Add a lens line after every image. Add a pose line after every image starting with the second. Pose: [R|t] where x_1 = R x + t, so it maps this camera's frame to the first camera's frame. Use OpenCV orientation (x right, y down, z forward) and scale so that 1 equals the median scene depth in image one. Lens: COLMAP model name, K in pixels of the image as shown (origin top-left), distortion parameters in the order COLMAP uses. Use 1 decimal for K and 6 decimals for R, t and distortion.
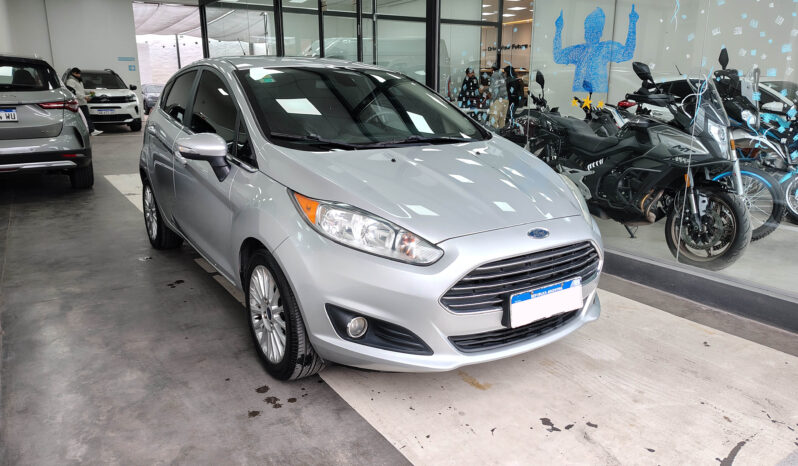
lens RADIAL K [[563.2, 0, 396.2], [0, 563.2, 226.4], [0, 0, 1]] dist [0.045711, -0.059667]
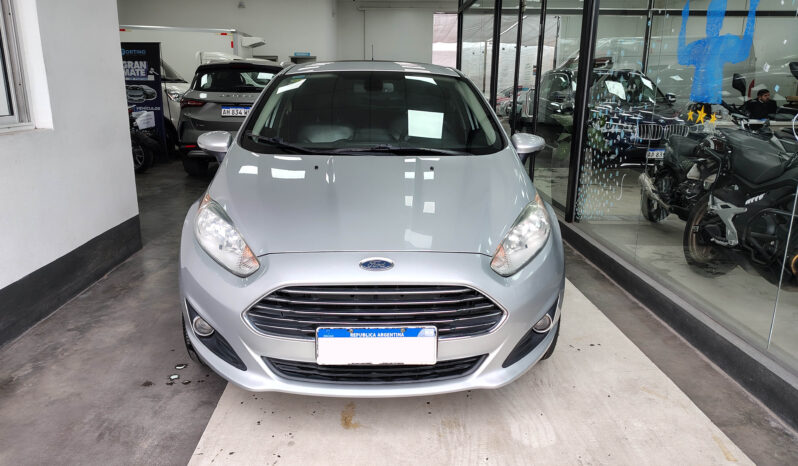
lens RADIAL K [[563.2, 0, 396.2], [0, 563.2, 226.4], [0, 0, 1]] dist [0.045711, -0.059667]
pose [[0.861758, 0.133799, -0.489358, 0.666302], [-0.136003, 0.990216, 0.031242, -0.073063], [0.488750, 0.039631, 0.871523, 0.260769]]
